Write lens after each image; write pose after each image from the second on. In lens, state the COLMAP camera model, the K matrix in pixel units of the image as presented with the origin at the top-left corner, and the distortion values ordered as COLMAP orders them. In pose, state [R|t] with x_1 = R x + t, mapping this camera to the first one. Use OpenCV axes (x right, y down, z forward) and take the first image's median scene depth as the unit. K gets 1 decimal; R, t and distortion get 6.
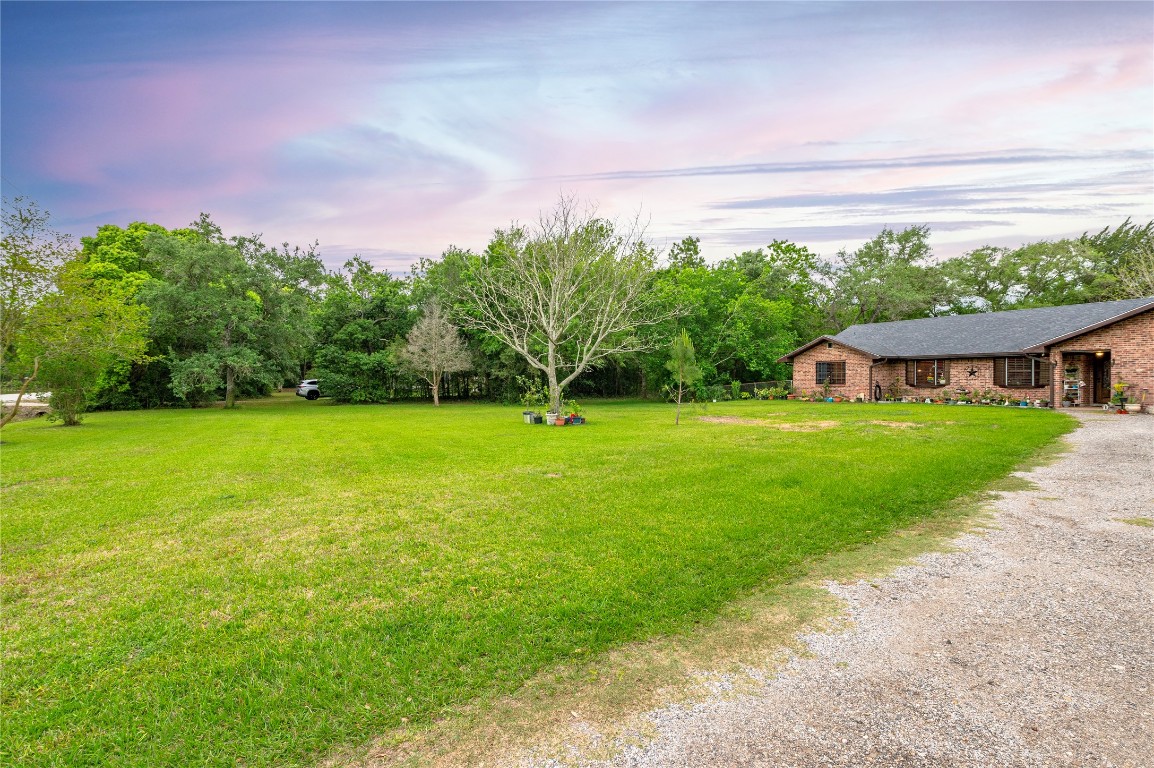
lens RADIAL K [[512.3, 0, 578.9], [0, 512.3, 383.1], [0, 0, 1]] dist [-0.003042, -0.001103]
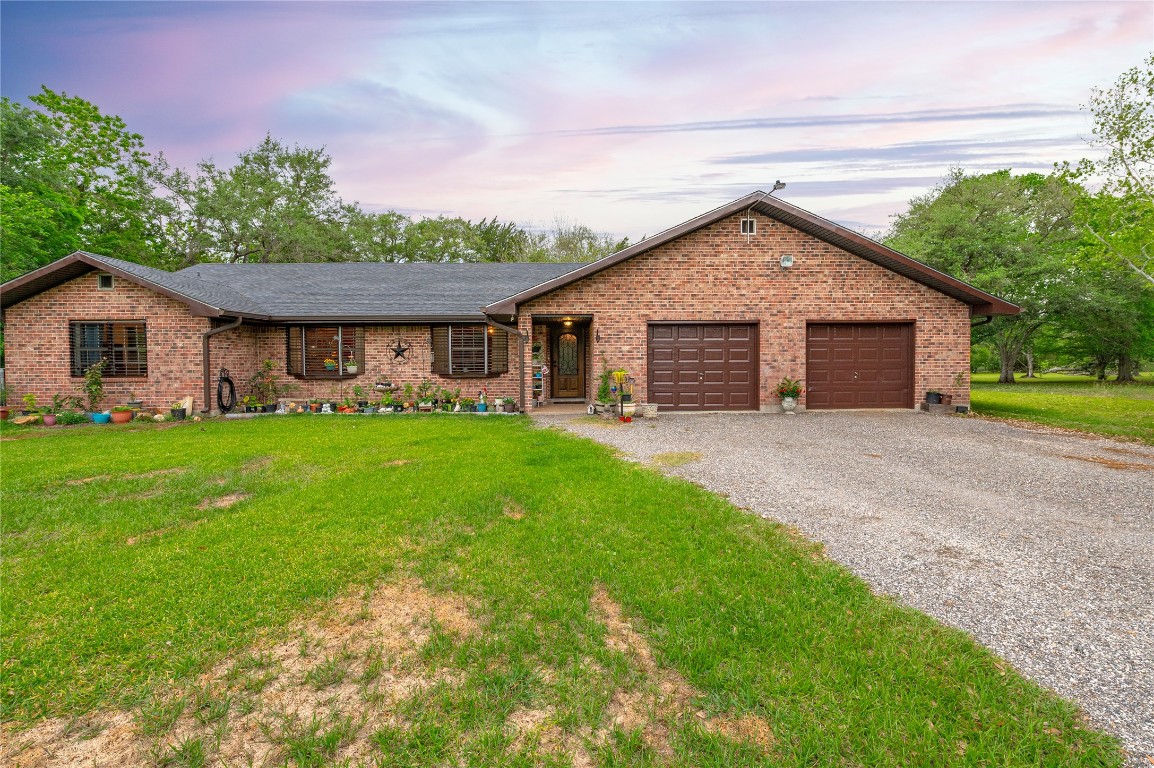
lens RADIAL K [[512.3, 0, 556.8], [0, 512.3, 373.7], [0, 0, 1]] dist [-0.003042, -0.001103]
pose [[0.537940, -0.022383, 0.842686, 0.386599], [0.011135, 0.999749, 0.019446, -0.005246], [-0.842910, -0.001077, 0.538054, 0.548066]]
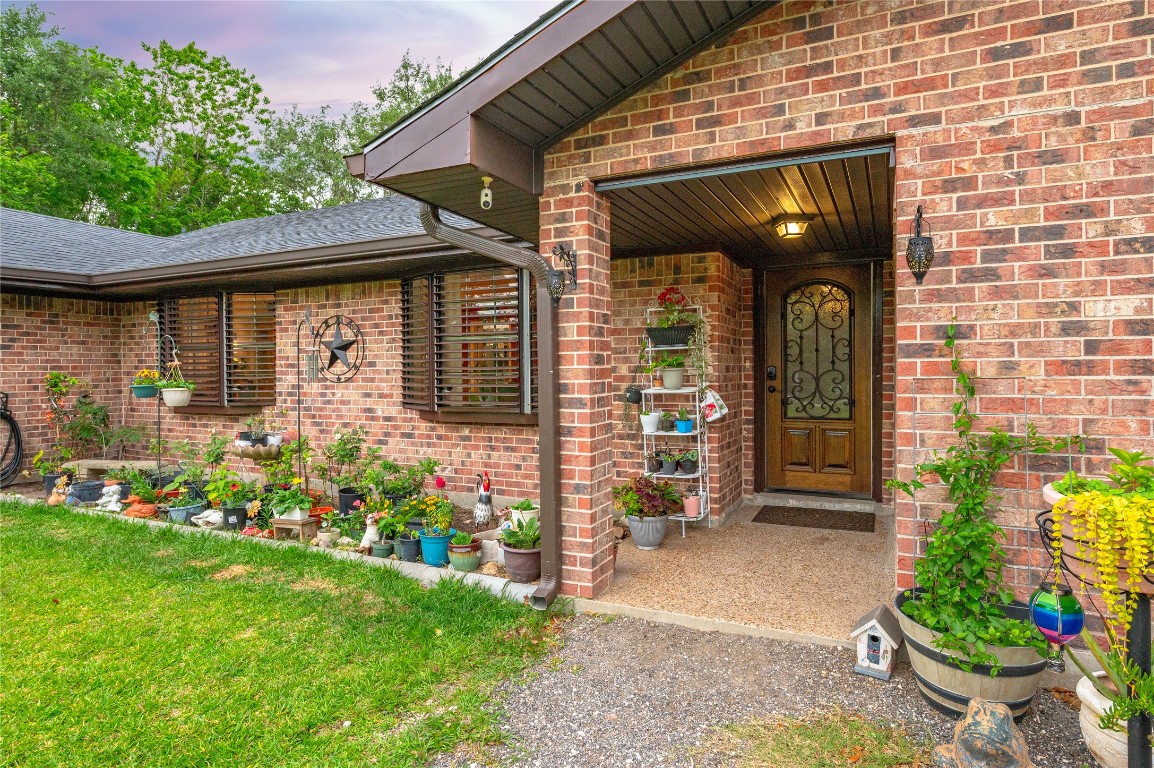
lens RADIAL K [[618.5, 0, 557.9], [0, 618.5, 377.3], [0, 0, 1]] dist [0.005725, -0.000201]
pose [[0.862829, -0.012235, 0.505349, 0.702829], [0.009773, 0.999924, 0.007524, -0.009576], [-0.505402, -0.001553, 0.862882, 0.712448]]
